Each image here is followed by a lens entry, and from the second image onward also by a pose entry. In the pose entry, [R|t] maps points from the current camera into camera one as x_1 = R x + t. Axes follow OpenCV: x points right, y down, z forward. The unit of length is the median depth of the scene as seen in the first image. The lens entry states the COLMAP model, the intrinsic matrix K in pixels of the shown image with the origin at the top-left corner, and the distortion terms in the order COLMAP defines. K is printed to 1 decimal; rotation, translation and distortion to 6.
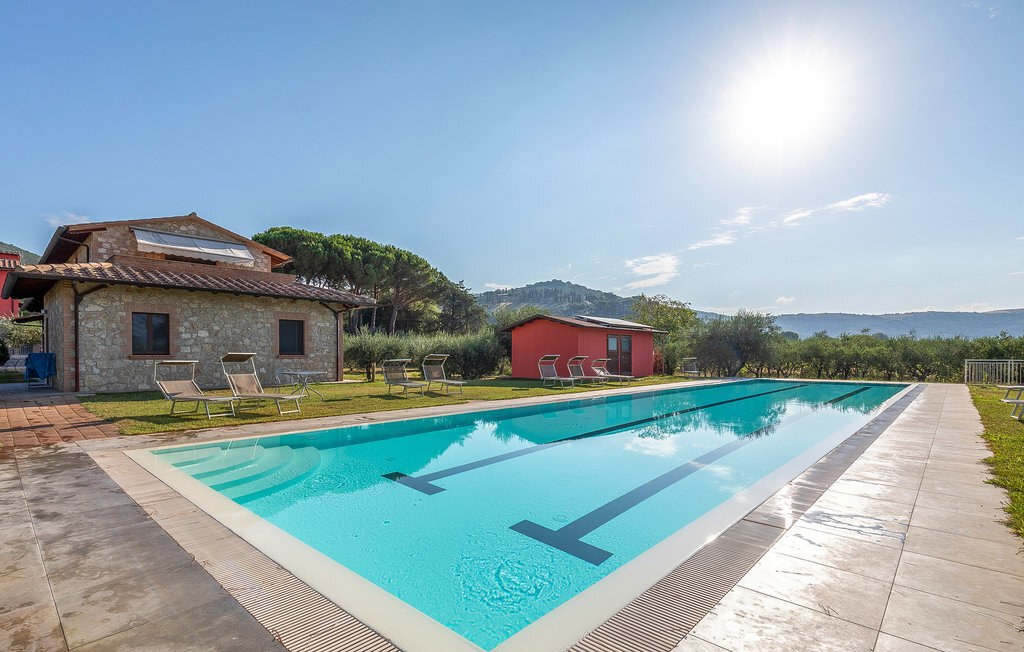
lens RADIAL K [[482.8, 0, 515.2], [0, 482.8, 342.6], [0, 0, 1]] dist [-0.000848, 0.000126]
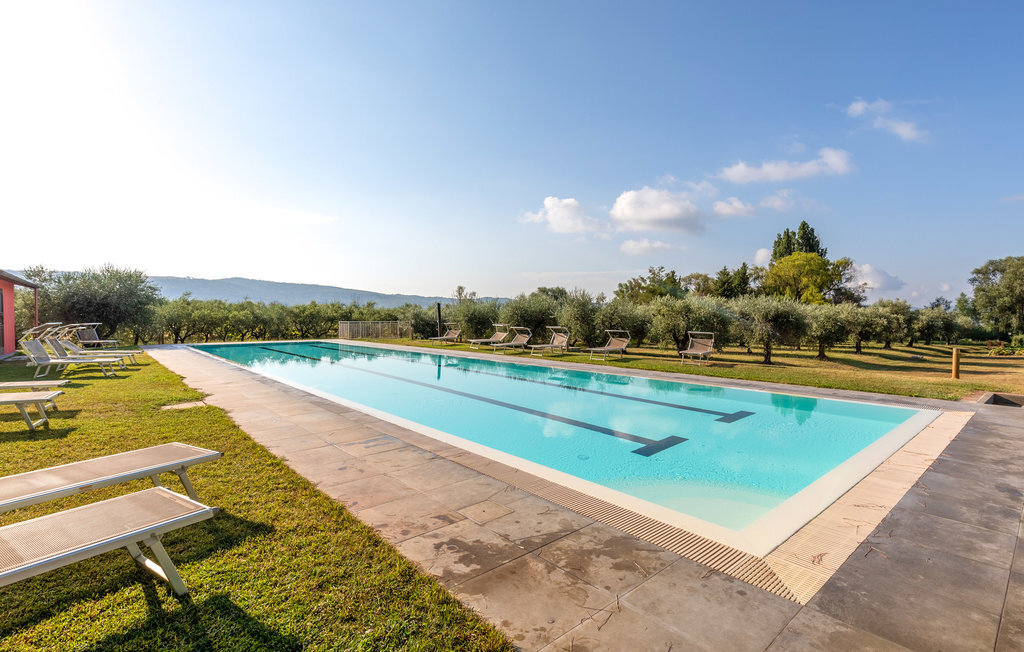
lens RADIAL K [[482.8, 0, 515.2], [0, 482.8, 342.6], [0, 0, 1]] dist [-0.000848, 0.000126]
pose [[0.111350, -0.063805, 0.991731, -1.820669], [-0.015281, 0.997709, 0.065905, -0.004973], [-0.993664, -0.022494, 0.110120, 1.693804]]
